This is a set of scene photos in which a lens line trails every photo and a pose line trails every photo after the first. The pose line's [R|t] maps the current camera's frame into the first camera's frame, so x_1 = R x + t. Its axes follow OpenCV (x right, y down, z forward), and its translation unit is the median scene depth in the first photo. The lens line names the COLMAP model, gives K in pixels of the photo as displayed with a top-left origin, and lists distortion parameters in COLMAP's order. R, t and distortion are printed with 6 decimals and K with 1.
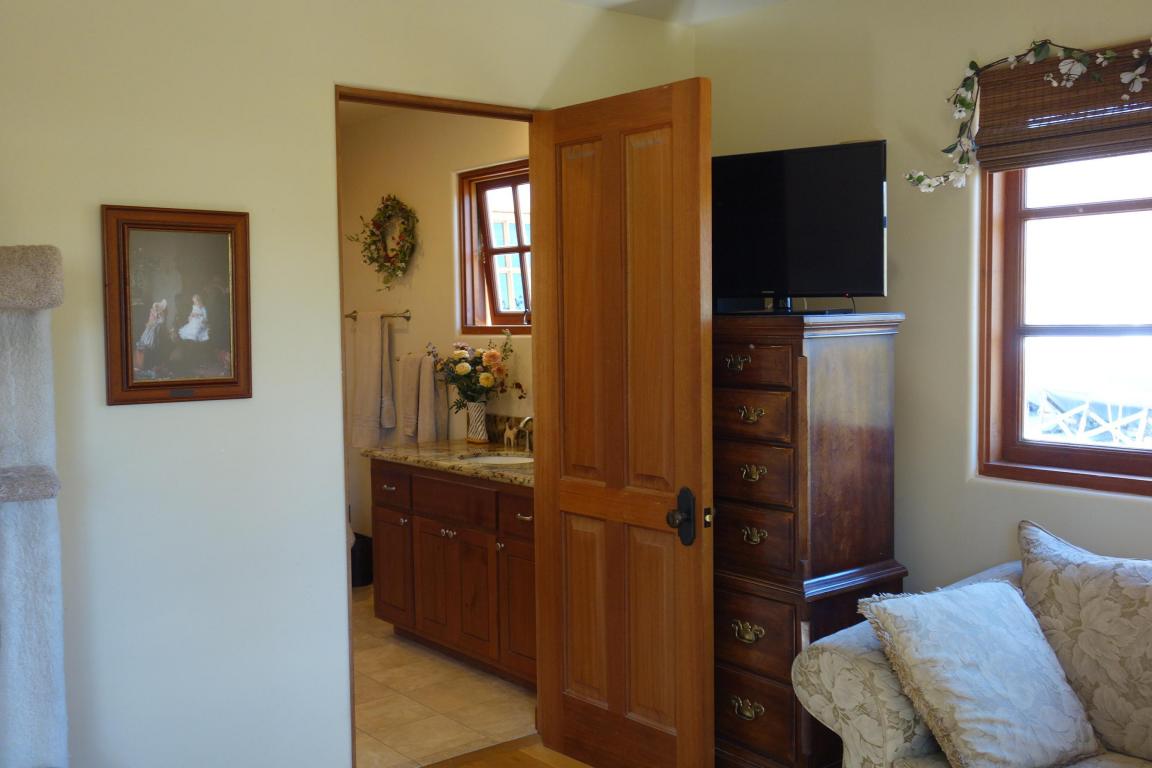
lens RADIAL K [[1156.6, 0, 576.0], [0, 1156.6, 383.2], [0, 0, 1]] dist [-0.011056, 0.000000]
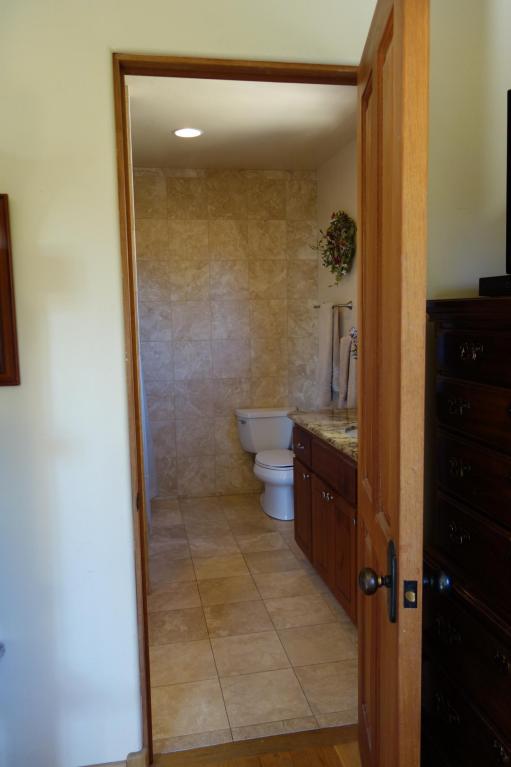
lens RADIAL K [[613.6, 0, 256.5], [0, 613.6, 385.6], [0, 0, 1]] dist [0.017739, 0.002553]
pose [[0.887724, 0.046978, -0.457973, 0.078194], [-0.017107, 0.997459, 0.069158, -0.015204], [0.460059, -0.053558, 0.886272, 0.343826]]
